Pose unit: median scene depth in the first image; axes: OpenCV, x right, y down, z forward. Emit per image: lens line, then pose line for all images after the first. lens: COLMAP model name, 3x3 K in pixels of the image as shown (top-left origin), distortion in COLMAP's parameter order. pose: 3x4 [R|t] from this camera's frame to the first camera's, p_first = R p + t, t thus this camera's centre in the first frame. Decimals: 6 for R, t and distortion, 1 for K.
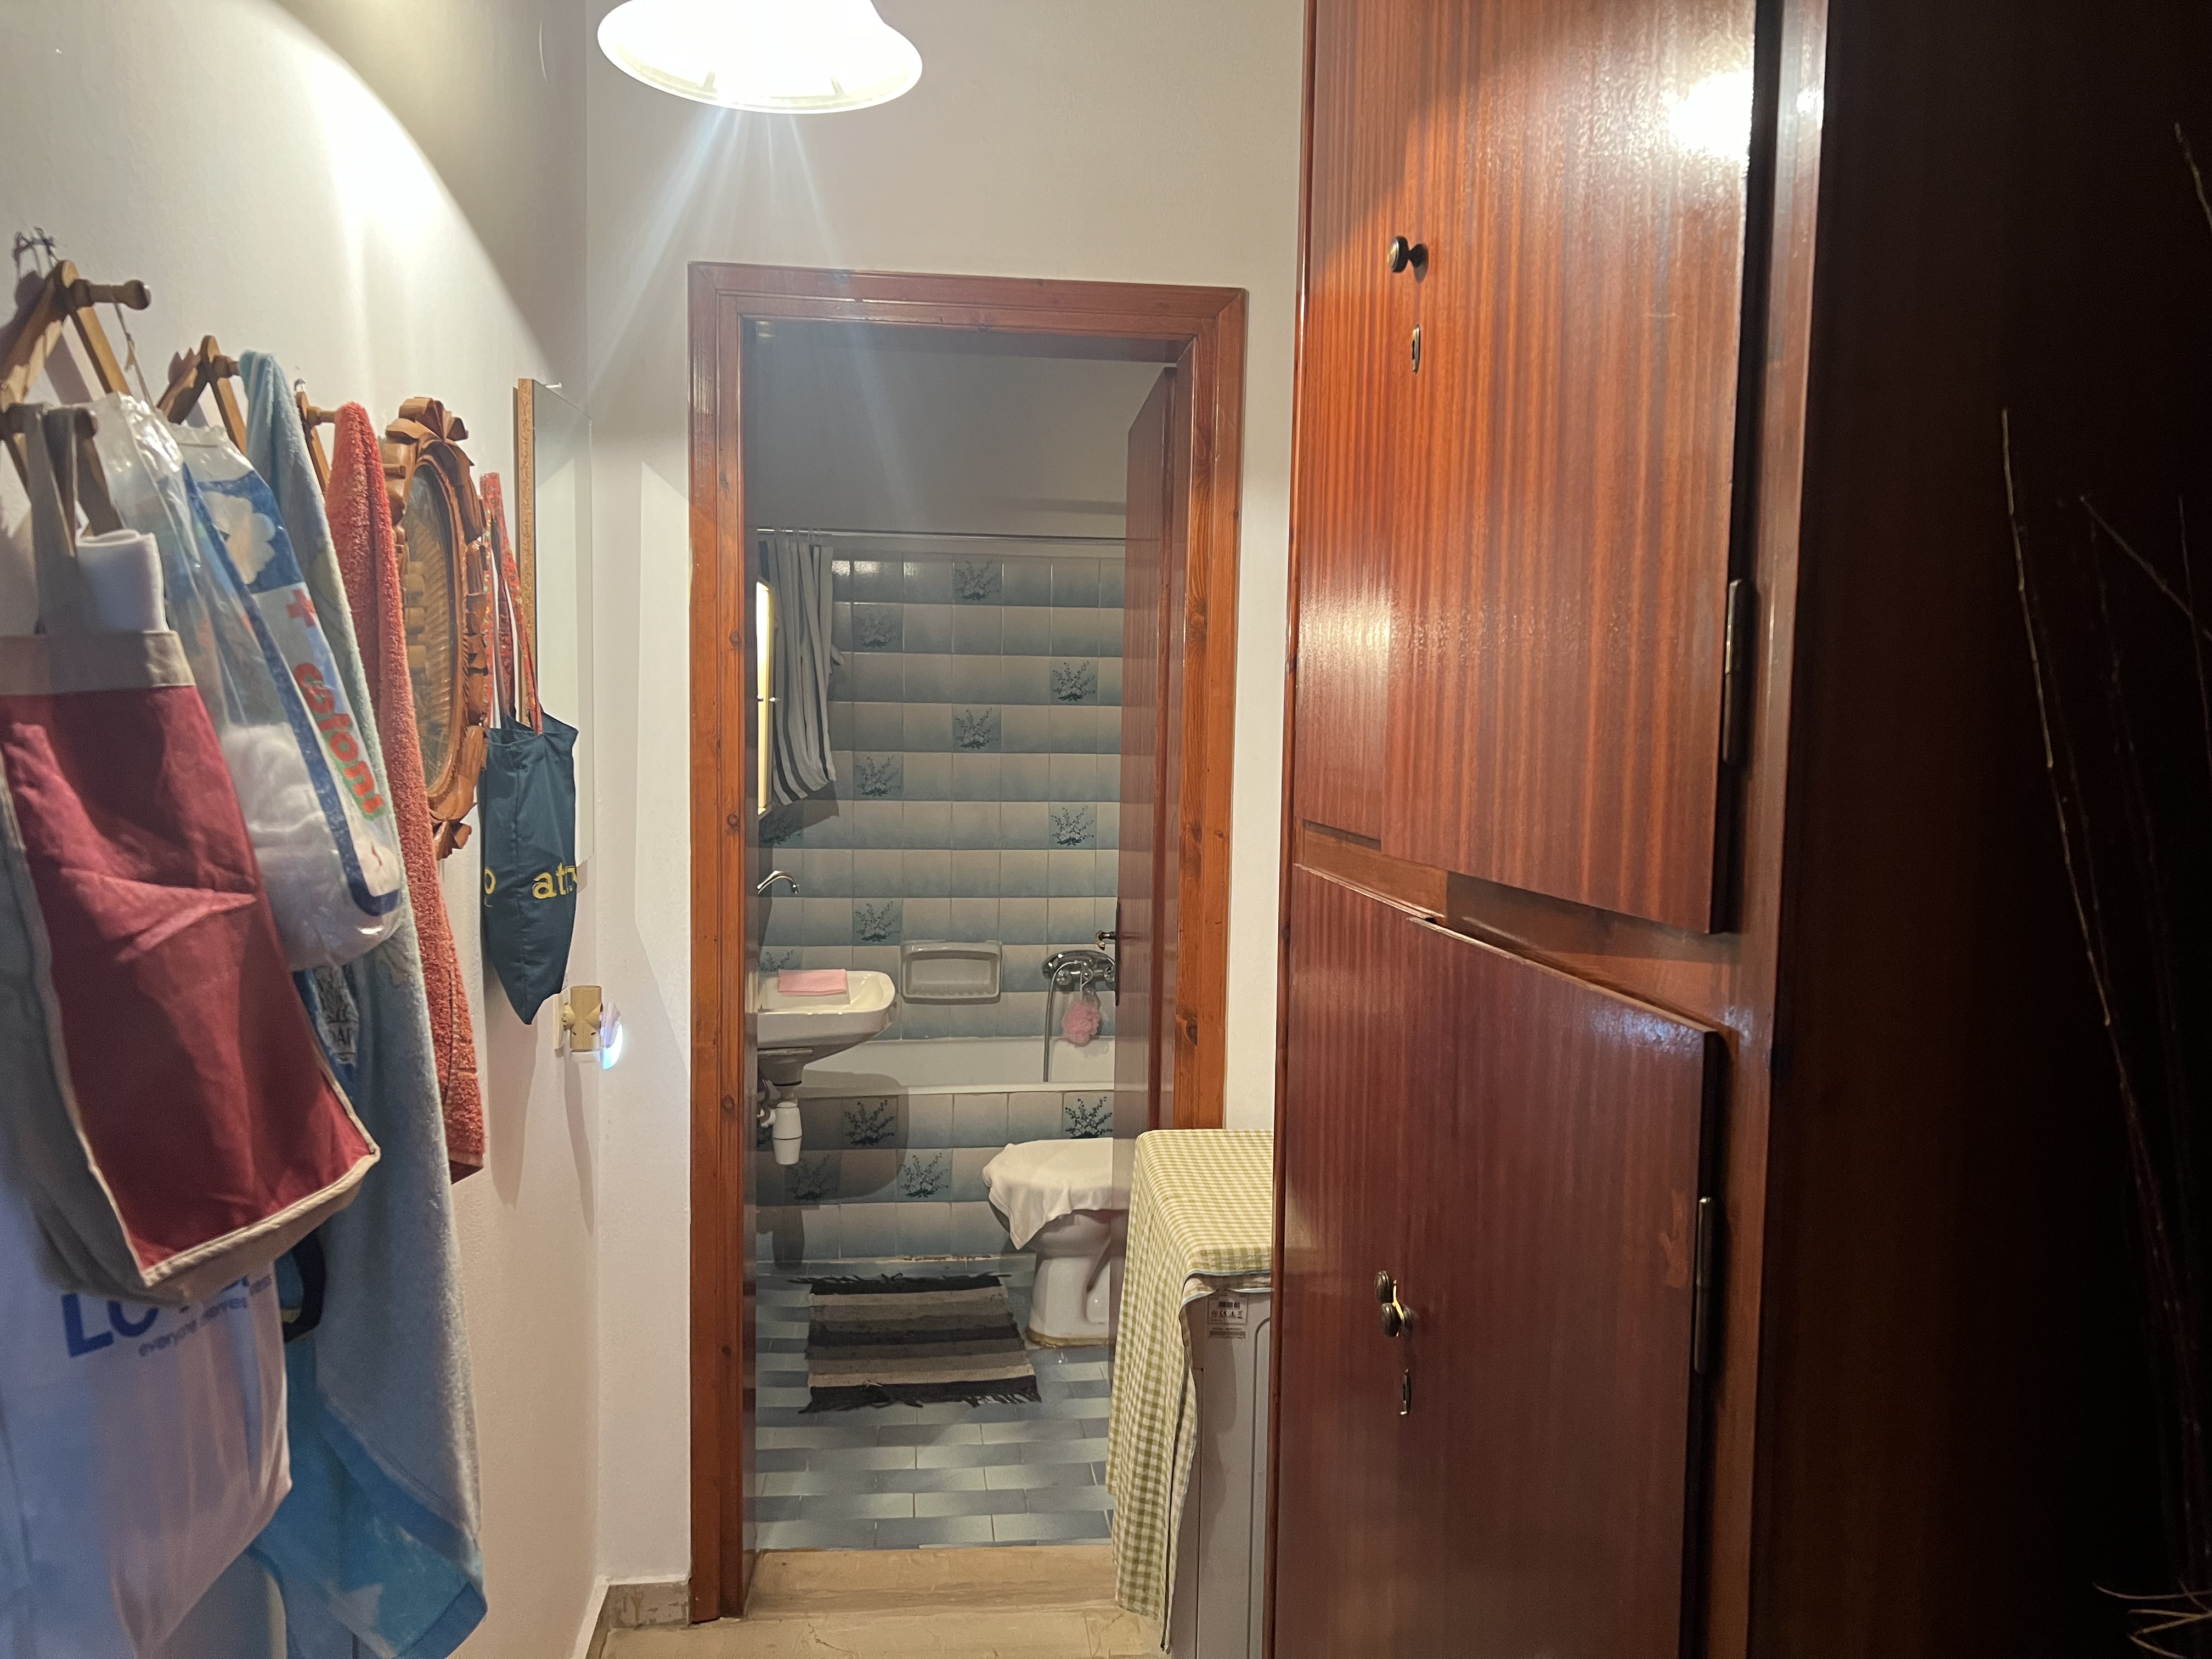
lens RADIAL K [[1681.3, 0, 1125.7], [0, 1681.3, 835.1], [0, 0, 1]] dist [0.045519, -0.028469]
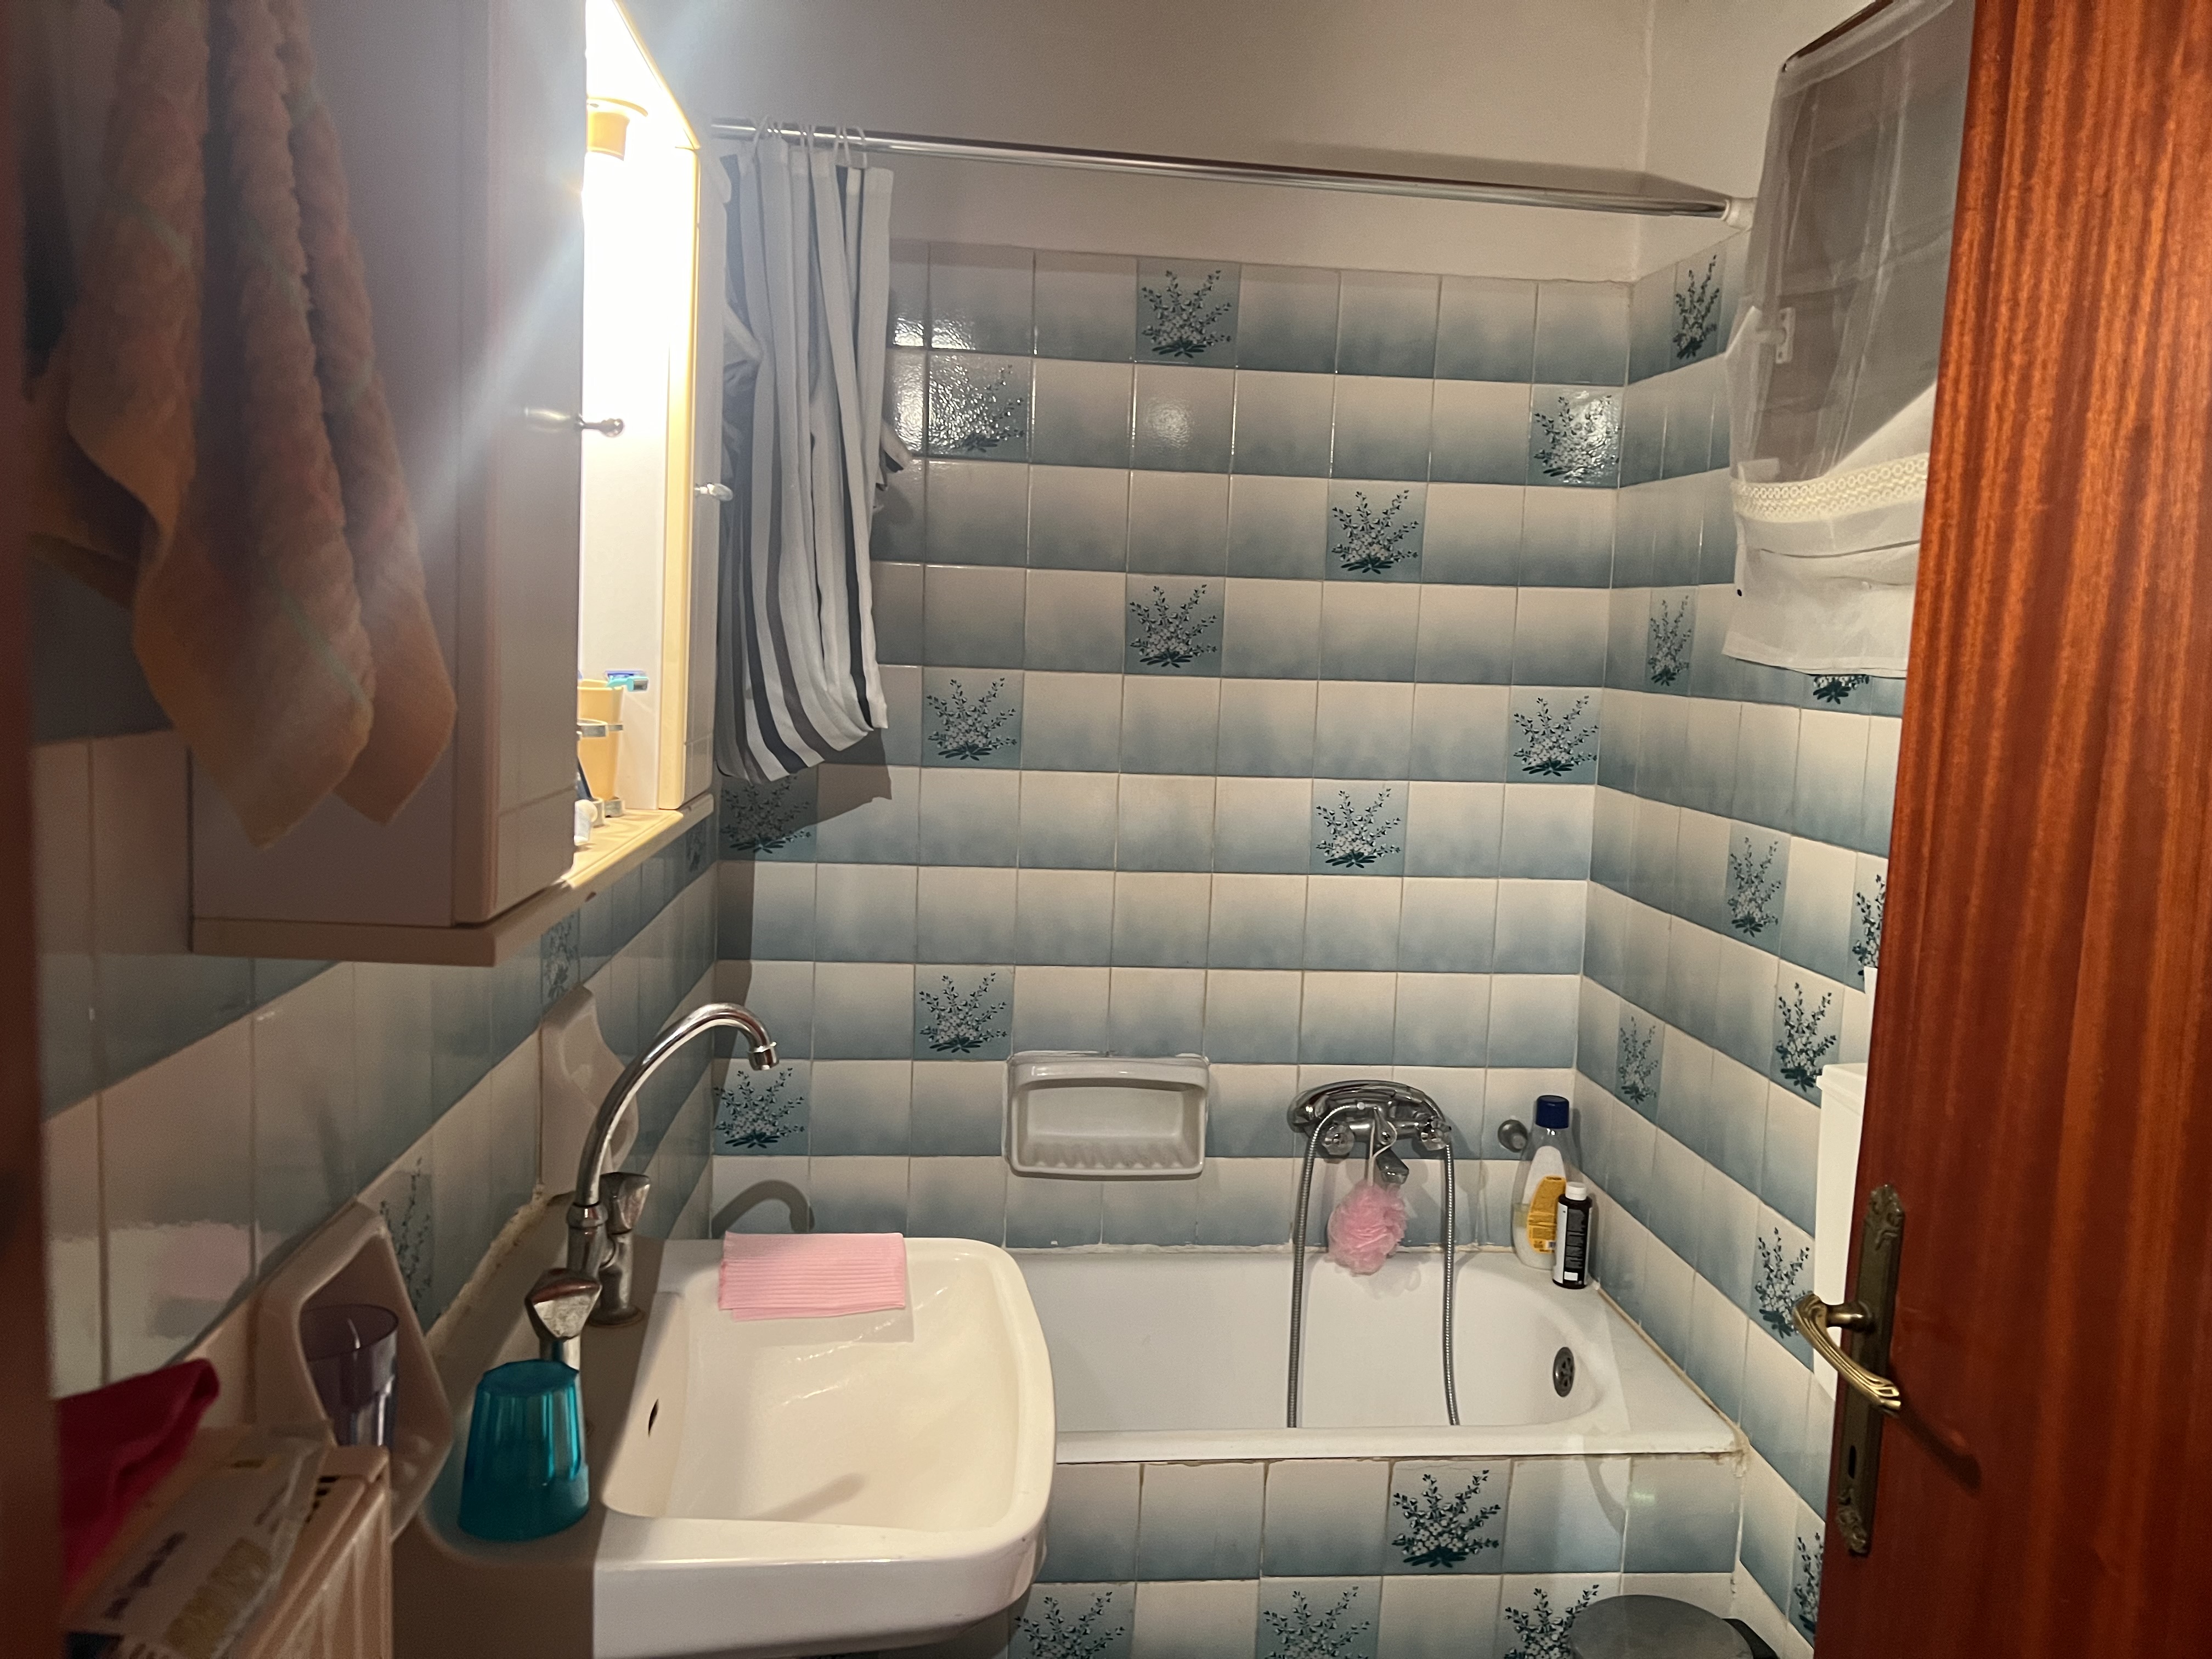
lens RADIAL K [[1681.3, 0, 1093.3], [0, 1681.3, 832.1], [0, 0, 1]] dist [0.045519, -0.028469]
pose [[0.998769, 0.026401, -0.042000, -0.089767], [-0.024977, 0.999107, 0.034072, -0.019448], [0.042862, -0.032981, 0.998537, 0.508962]]
